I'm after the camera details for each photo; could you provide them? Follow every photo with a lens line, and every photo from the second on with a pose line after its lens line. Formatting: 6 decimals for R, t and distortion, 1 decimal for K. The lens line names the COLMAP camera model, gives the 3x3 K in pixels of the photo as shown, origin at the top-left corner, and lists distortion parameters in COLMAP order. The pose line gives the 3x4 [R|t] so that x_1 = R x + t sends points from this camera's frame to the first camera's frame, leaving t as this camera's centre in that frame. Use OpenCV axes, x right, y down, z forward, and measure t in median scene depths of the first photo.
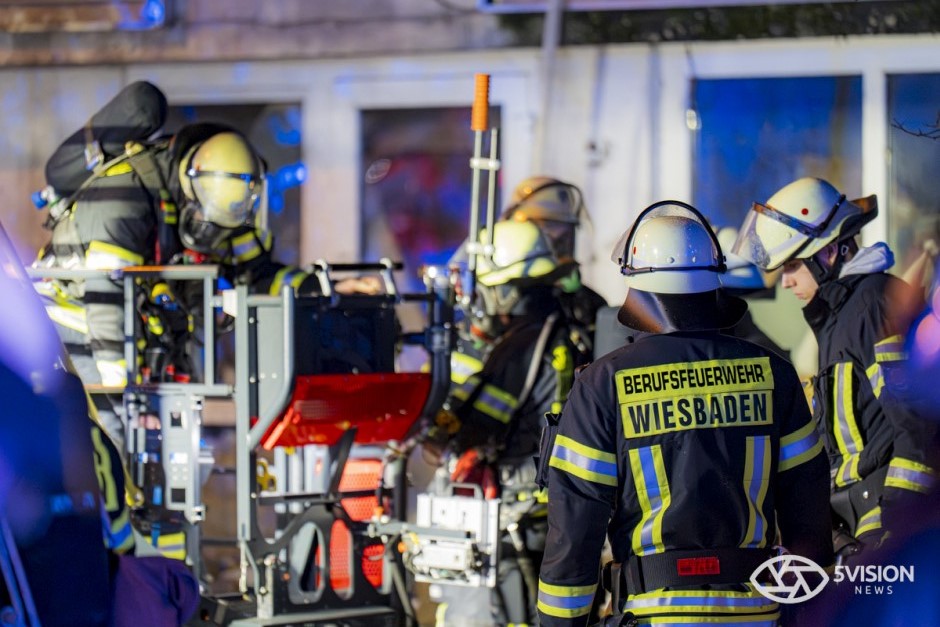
lens RADIAL K [[5244.4, 0, 470.0], [0, 5244.4, 313.5], [0, 0, 1]] dist [0.228890, -2.190137]
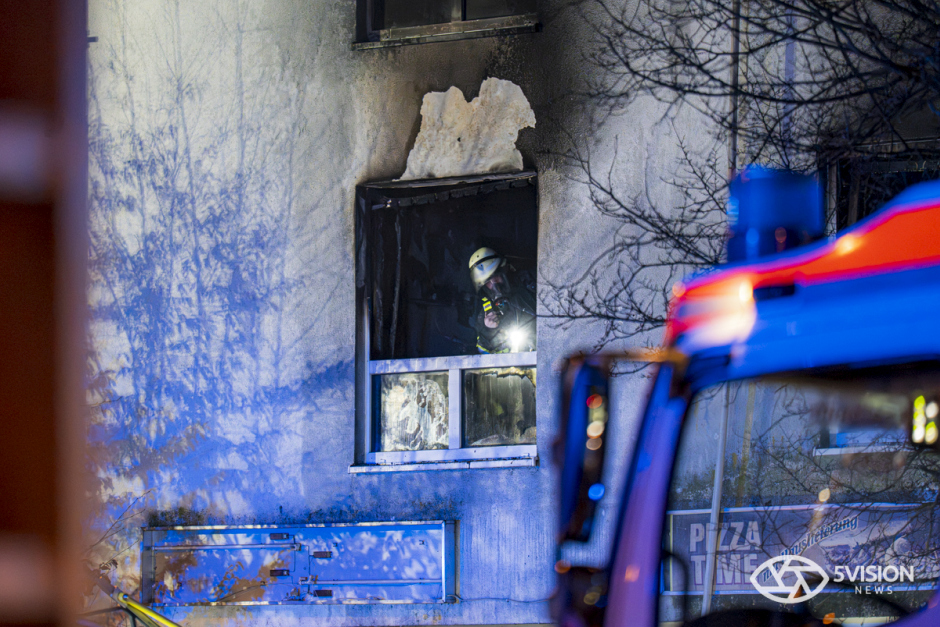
lens RADIAL K [[5404.6, 0, 470.0], [0, 5404.6, 313.5], [0, 0, 1]] dist [0.096627, -7.562148]
pose [[0.997066, 0.004856, -0.076396, 0.065306], [-0.012492, 0.994930, -0.099791, 0.016440], [0.075524, 0.100453, 0.992071, -0.523671]]
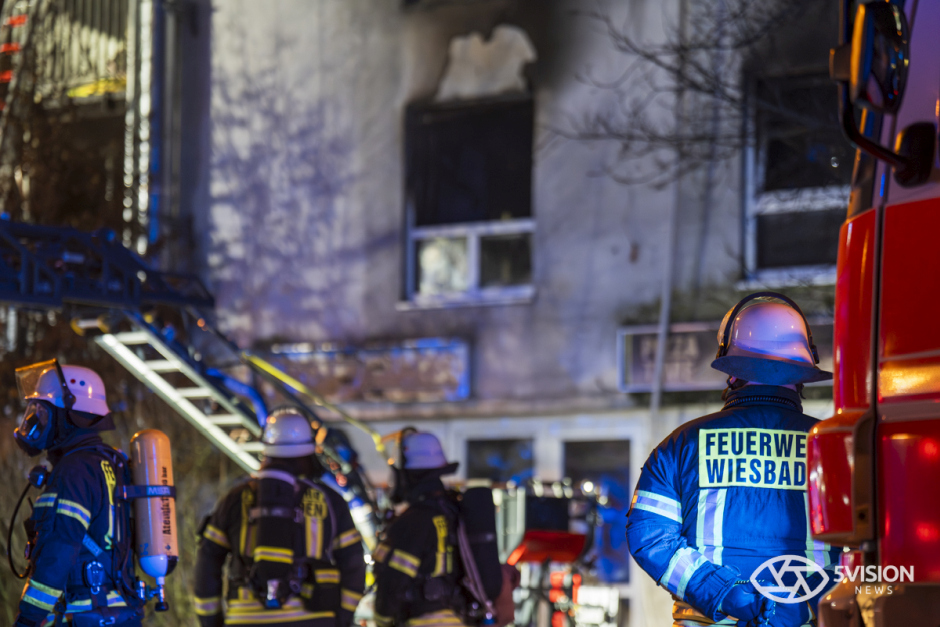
lens RADIAL K [[3066.4, 0, 470.0], [0, 3066.4, 313.5], [0, 0, 1]] dist [0.060131, 0.863200]
pose [[0.998176, 0.012547, -0.059056, 0.013835], [-0.018858, 0.994019, -0.107565, 0.043327], [0.057354, 0.108483, 0.992442, -0.205034]]
